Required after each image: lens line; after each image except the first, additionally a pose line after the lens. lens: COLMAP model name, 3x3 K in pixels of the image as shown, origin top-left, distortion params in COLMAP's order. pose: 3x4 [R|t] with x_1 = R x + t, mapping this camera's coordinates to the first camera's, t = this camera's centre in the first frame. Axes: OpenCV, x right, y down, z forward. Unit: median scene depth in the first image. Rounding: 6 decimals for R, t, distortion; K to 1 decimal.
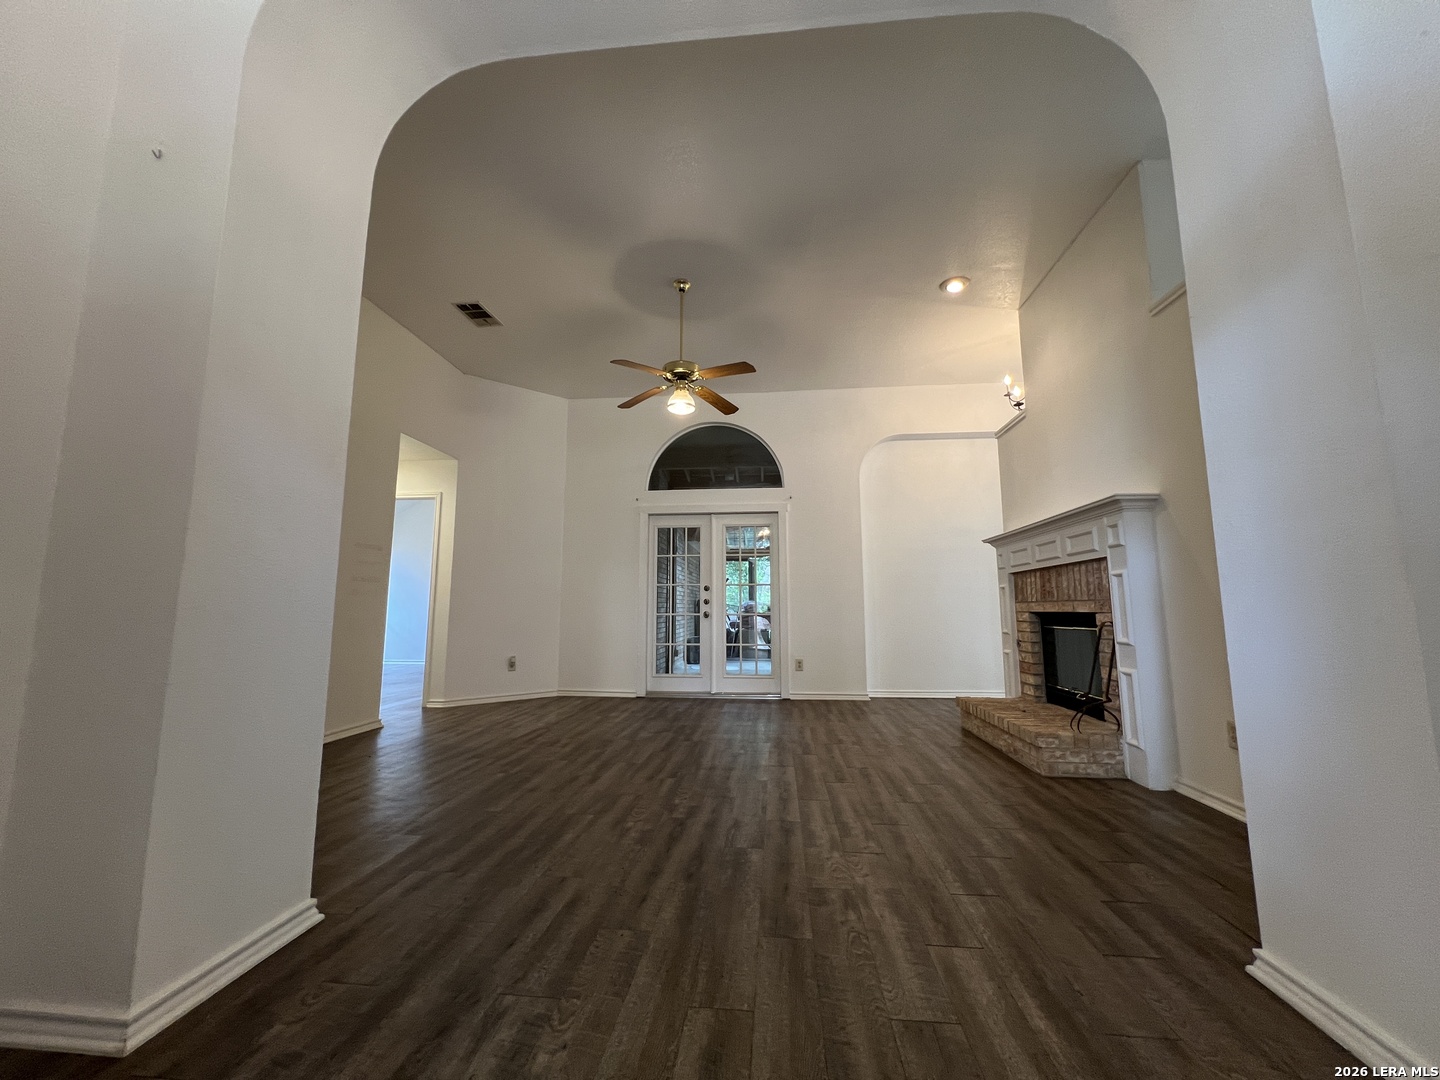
lens RADIAL K [[576.0, 0, 715.7], [0, 576.0, 533.2], [0, 0, 1]] dist [-0.000790, -0.000108]
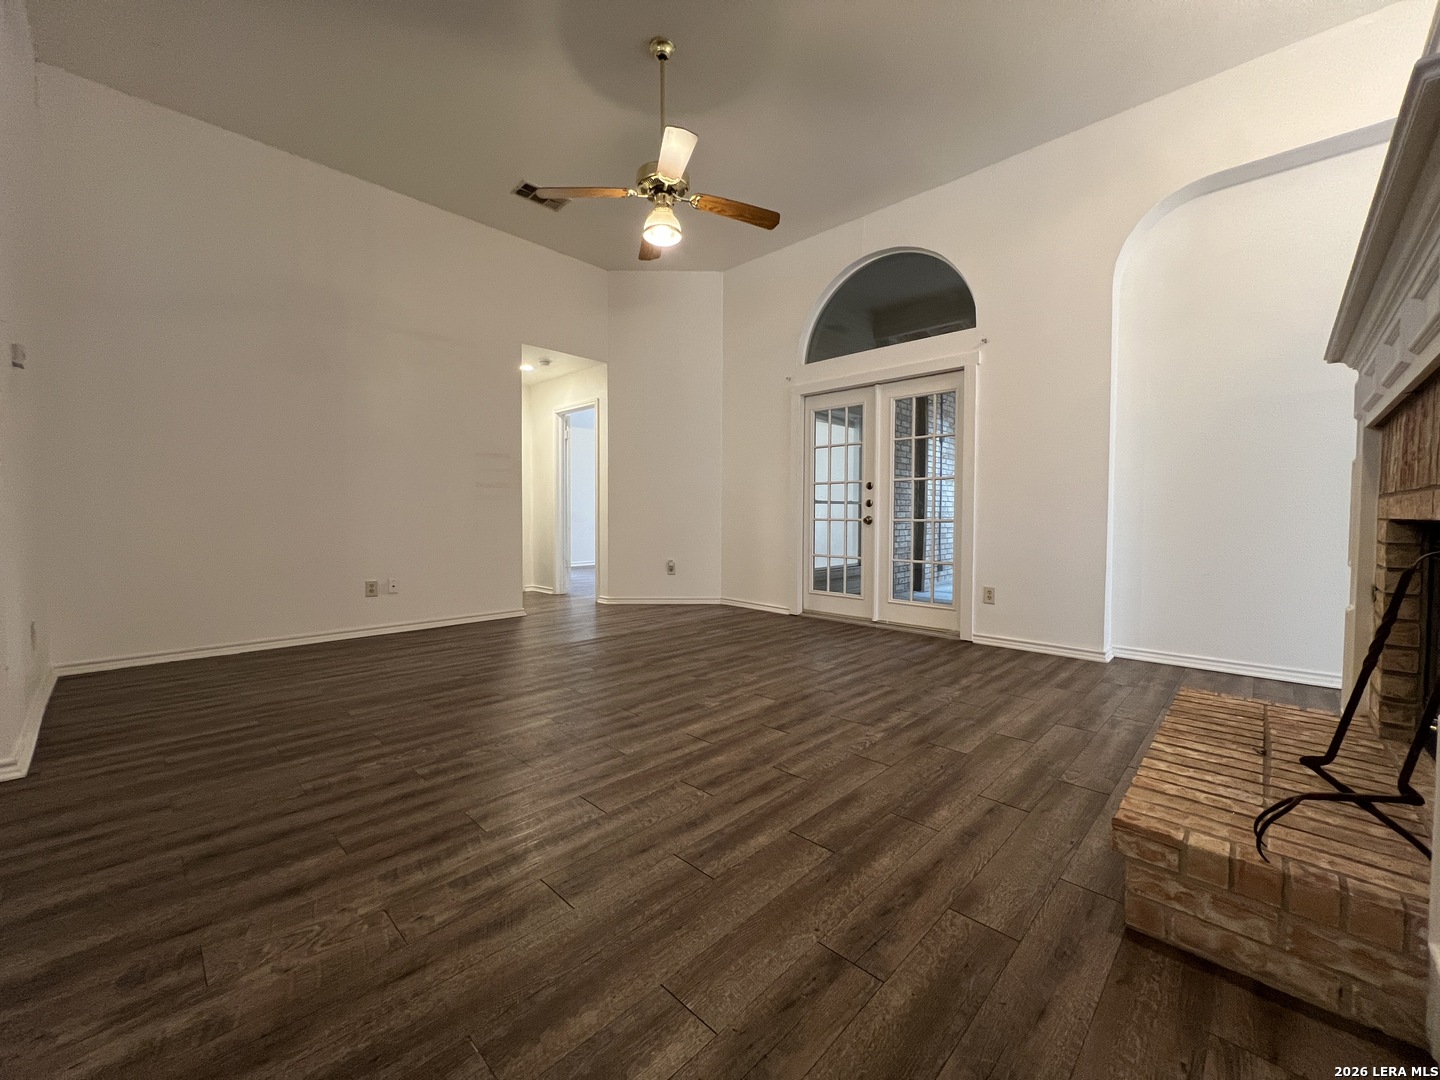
lens RADIAL K [[576.0, 0, 715.7], [0, 576.0, 533.2], [0, 0, 1]] dist [-0.000790, -0.000108]
pose [[0.784627, 0.023600, -0.619519, 0.543069], [0.077741, 0.987643, 0.136082, 0.070748], [0.615075, -0.154936, 0.773096, 0.514510]]
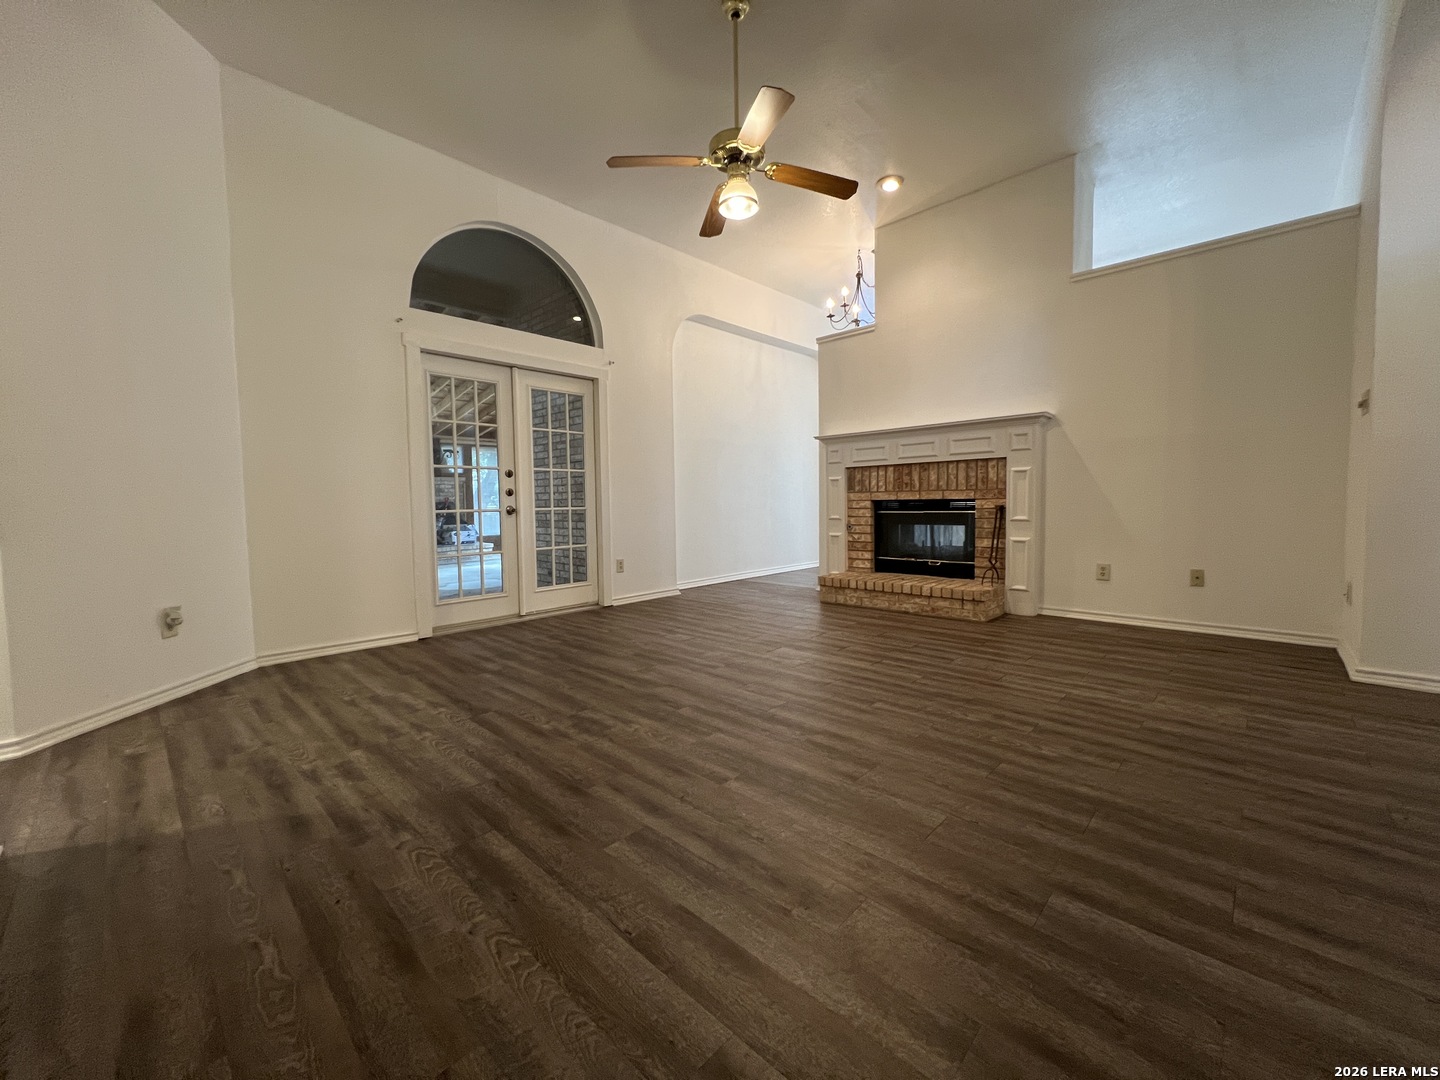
lens RADIAL K [[576.0, 0, 715.7], [0, 576.0, 533.2], [0, 0, 1]] dist [-0.000790, -0.000108]
pose [[0.615682, -0.053009, 0.786210, -0.770796], [-0.089421, 0.986590, 0.136545, 0.089223], [-0.782905, -0.154372, 0.602685, 0.663611]]
